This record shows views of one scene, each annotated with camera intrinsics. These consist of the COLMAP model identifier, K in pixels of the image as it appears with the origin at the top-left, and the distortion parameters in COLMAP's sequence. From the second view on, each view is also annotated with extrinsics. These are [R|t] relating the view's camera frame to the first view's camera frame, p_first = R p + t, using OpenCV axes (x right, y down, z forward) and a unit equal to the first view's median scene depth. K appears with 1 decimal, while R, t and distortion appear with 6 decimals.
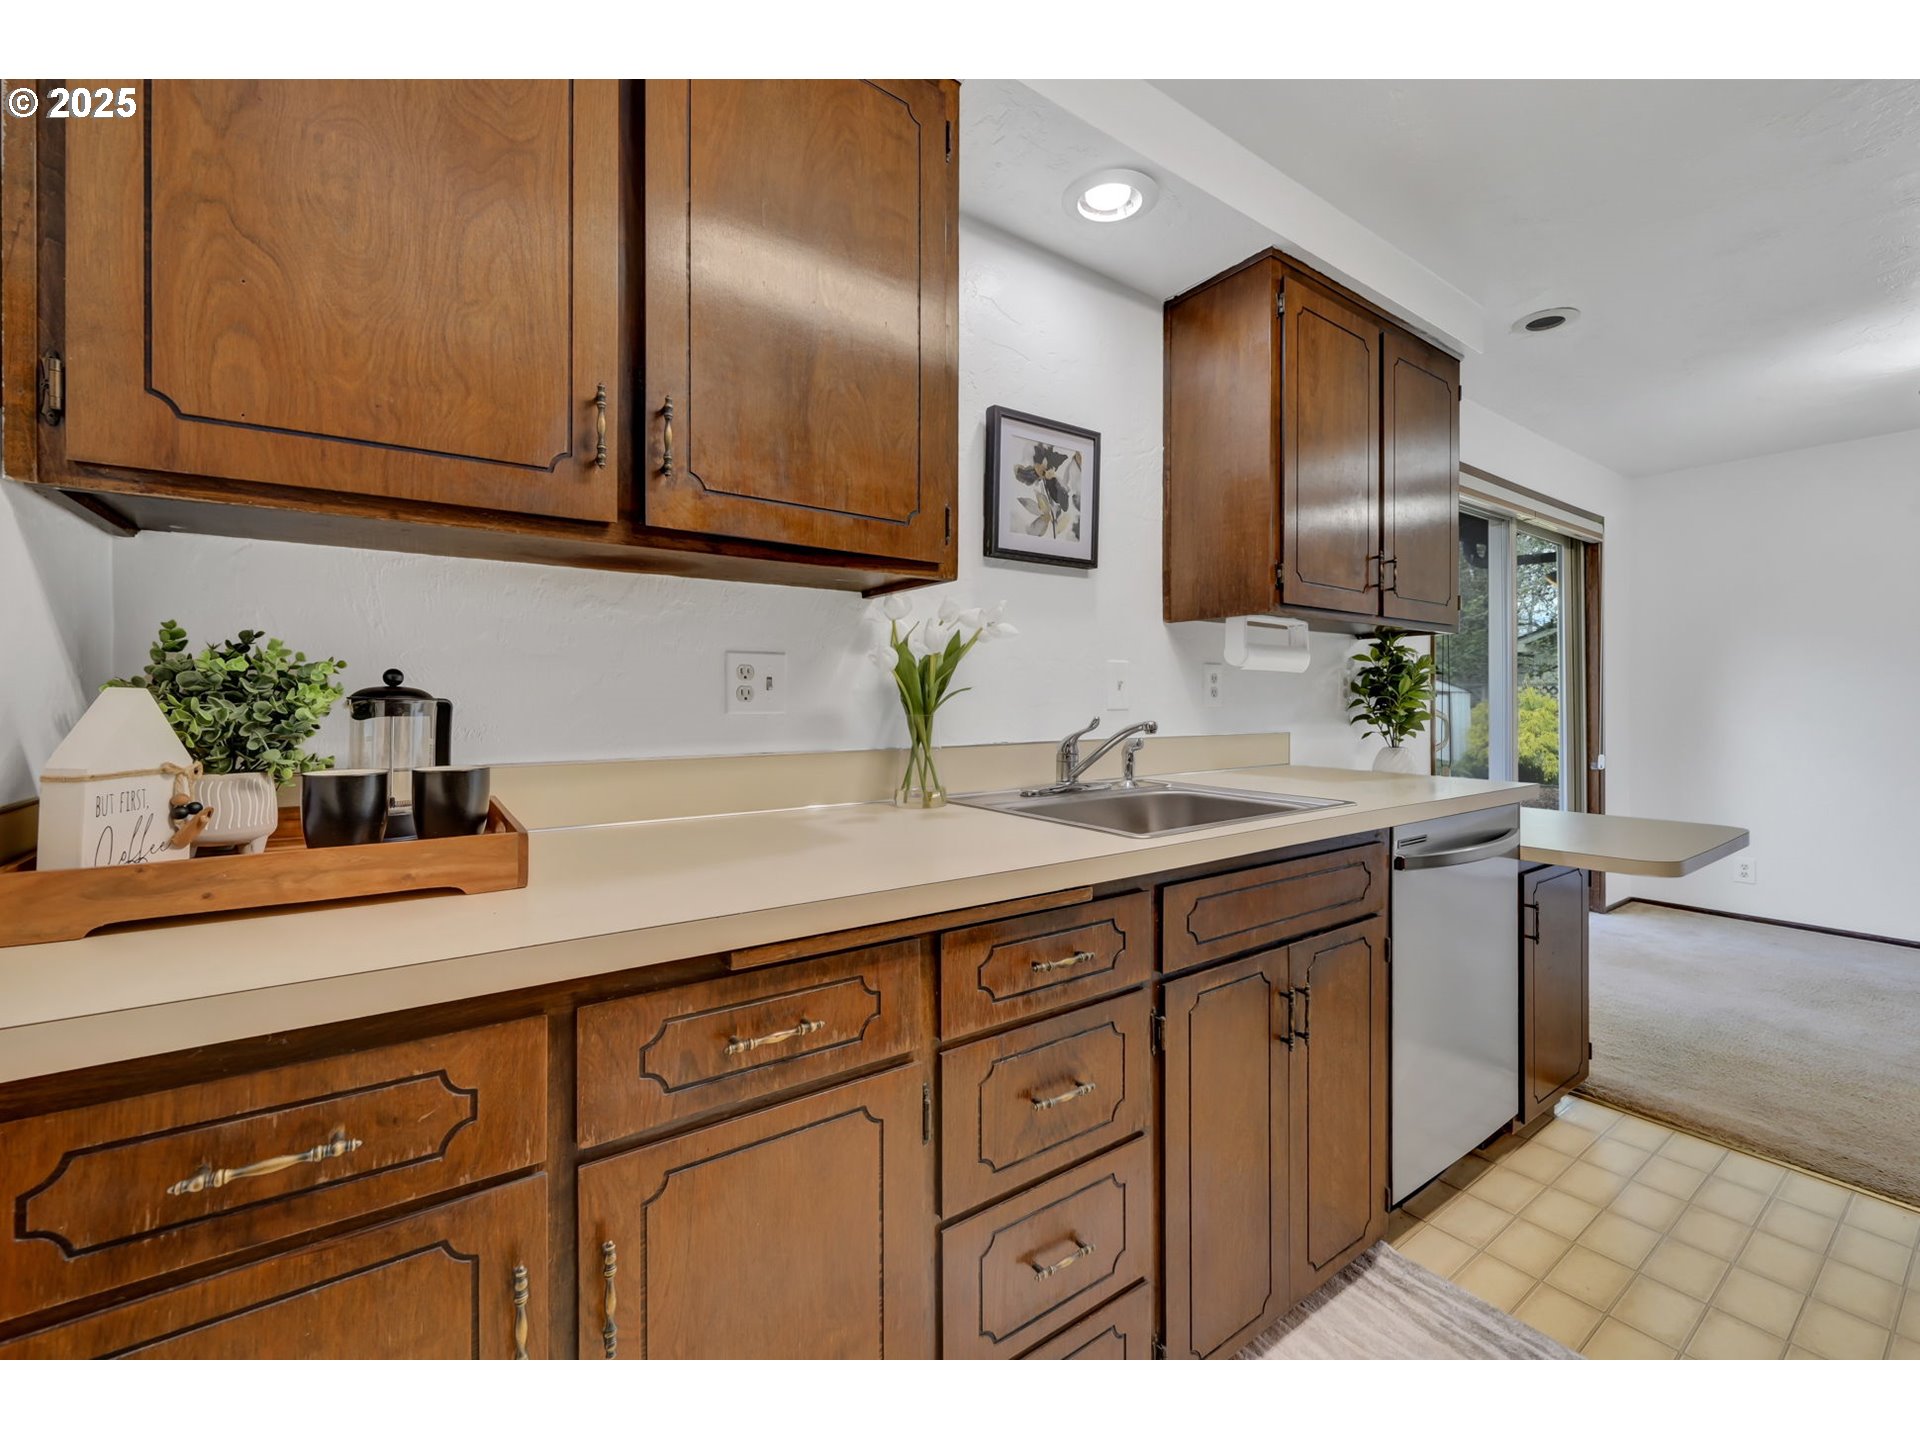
lens RADIAL K [[772.0, 0, 956.4], [0, 772.0, 705.5], [0, 0, 1]] dist [0.000102, -0.000174]
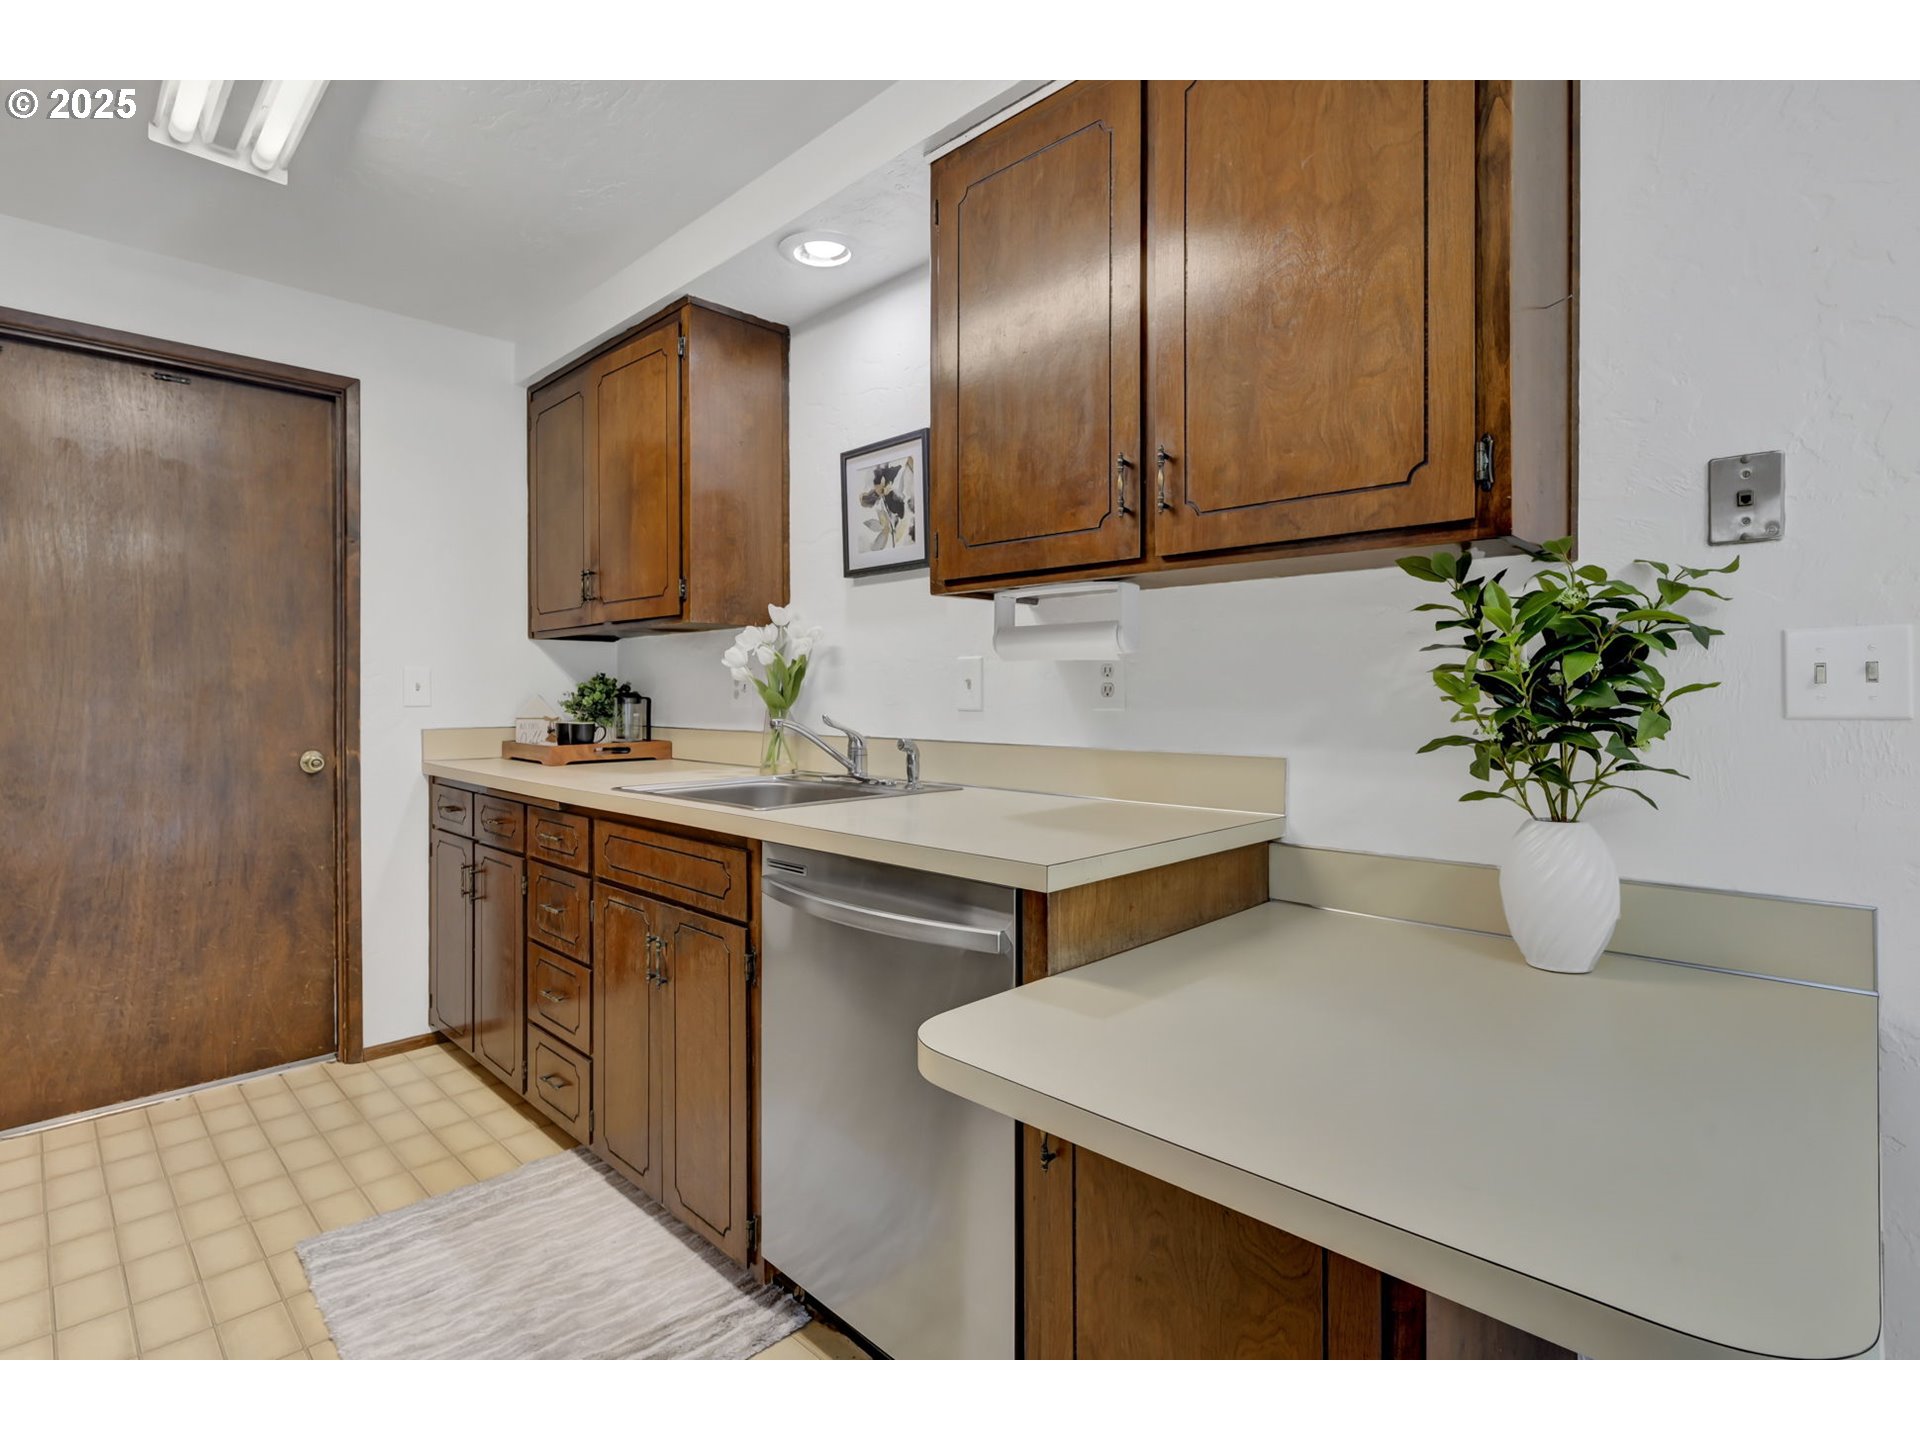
lens RADIAL K [[934.4, 0, 967.6], [0, 934.4, 693.5], [0, 0, 1]] dist [-0.000374, -0.000253]
pose [[0.184532, 0.005030, -0.982814, 1.433483], [-0.002447, 0.999986, 0.004658, -0.021679], [0.982823, 0.001546, 0.184542, 0.874823]]
